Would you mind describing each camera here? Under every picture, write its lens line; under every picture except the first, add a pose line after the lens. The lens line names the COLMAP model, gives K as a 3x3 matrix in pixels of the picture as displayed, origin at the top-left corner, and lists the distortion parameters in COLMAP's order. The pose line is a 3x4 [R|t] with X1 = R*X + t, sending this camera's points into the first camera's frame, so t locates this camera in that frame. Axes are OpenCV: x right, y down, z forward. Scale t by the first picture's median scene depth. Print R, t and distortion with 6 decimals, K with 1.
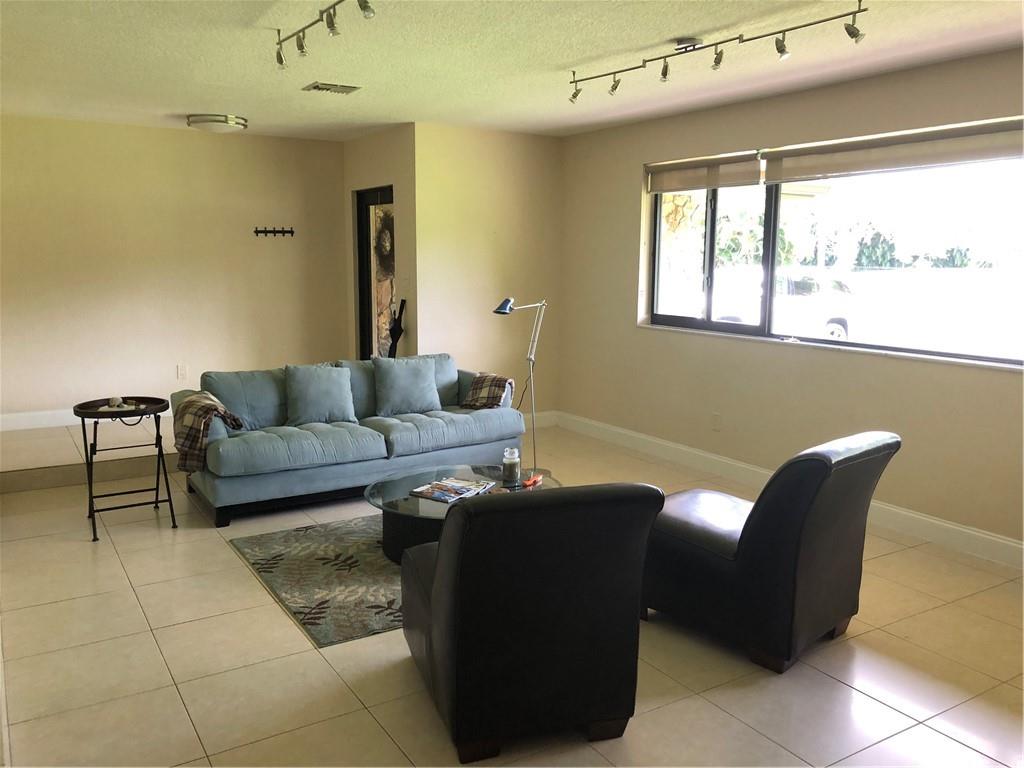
lens RADIAL K [[830.4, 0, 512.3], [0, 830.4, 387.9], [0, 0, 1]] dist [0.051279, -0.001800]
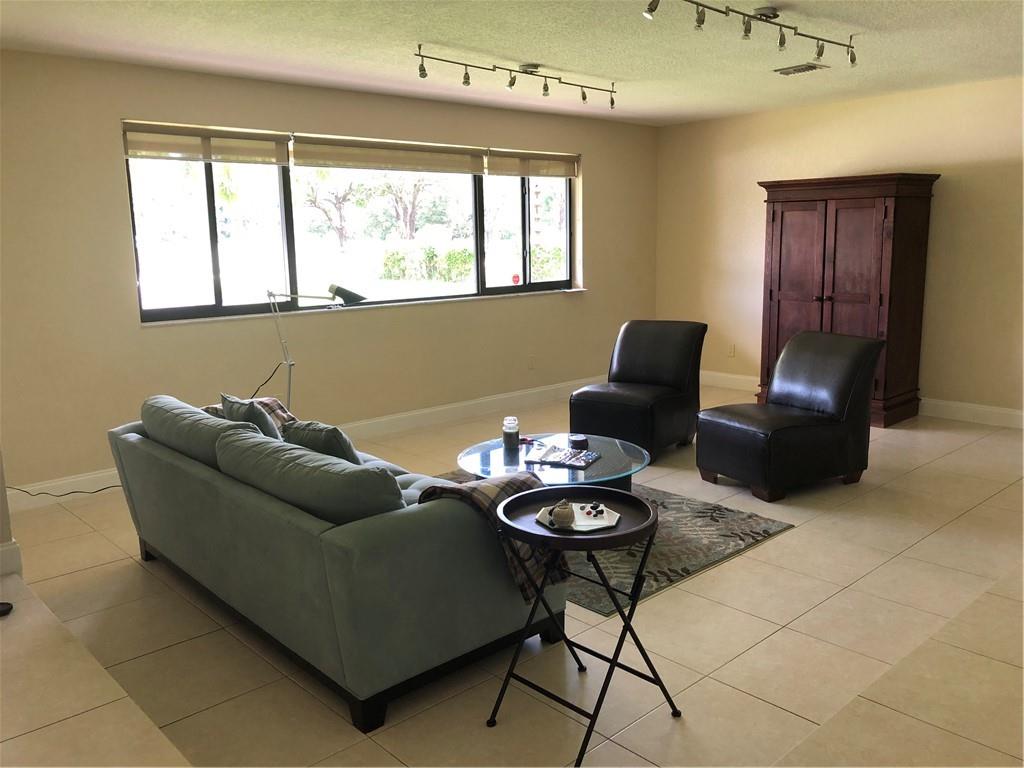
lens RADIAL K [[840.1, 0, 513.3], [0, 840.1, 383.0], [0, 0, 1]] dist [0.002483, 0.002108]
pose [[-0.189294, -0.172914, 0.966576, -1.098492], [0.176729, 0.962298, 0.206759, -0.199334], [-0.965885, 0.209961, -0.151598, 1.261627]]
